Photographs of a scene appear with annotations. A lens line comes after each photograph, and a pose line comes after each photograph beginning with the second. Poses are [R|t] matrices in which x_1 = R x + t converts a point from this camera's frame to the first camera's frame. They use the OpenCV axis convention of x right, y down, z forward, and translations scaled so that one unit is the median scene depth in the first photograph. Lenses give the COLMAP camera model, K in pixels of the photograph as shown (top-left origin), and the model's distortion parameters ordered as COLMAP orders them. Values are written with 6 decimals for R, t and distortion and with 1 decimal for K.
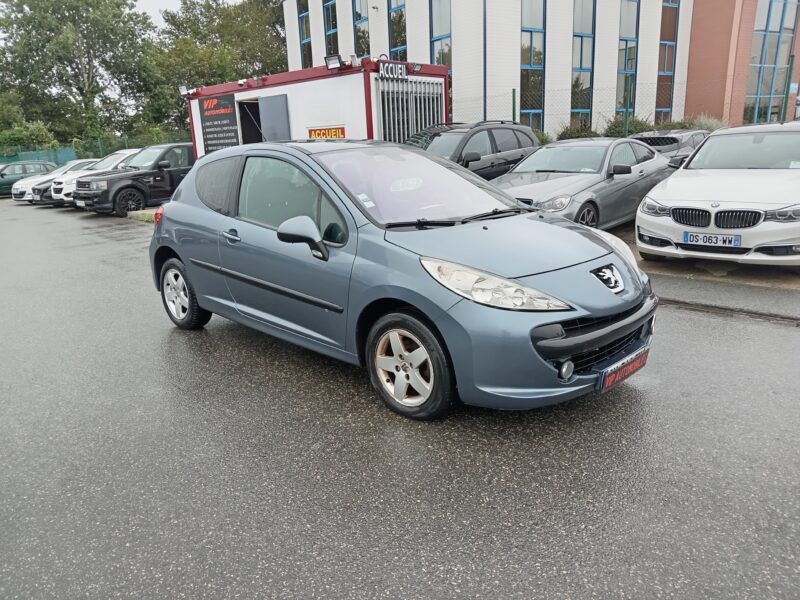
lens RADIAL K [[580.6, 0, 400.4], [0, 580.6, 324.6], [0, 0, 1]] dist [0.000084, 0.005541]
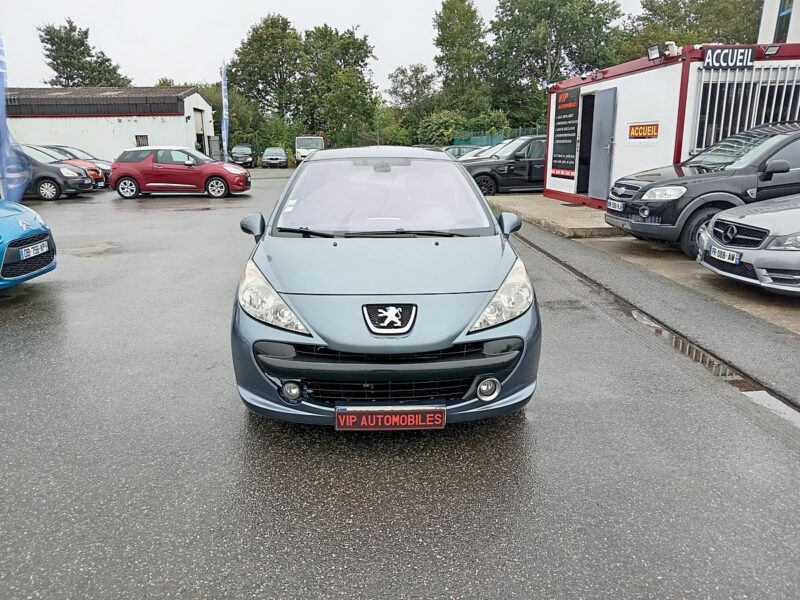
lens RADIAL K [[610.0, 0, 400.0], [0, 610.0, 300.0], [0, 0, 1]] dist [-0.004697, 0.000679]
pose [[0.716553, 0.206694, -0.666206, 0.279164], [-0.224836, 0.972553, 0.059912, -0.046604], [0.660304, 0.106857, 0.743358, 0.082078]]
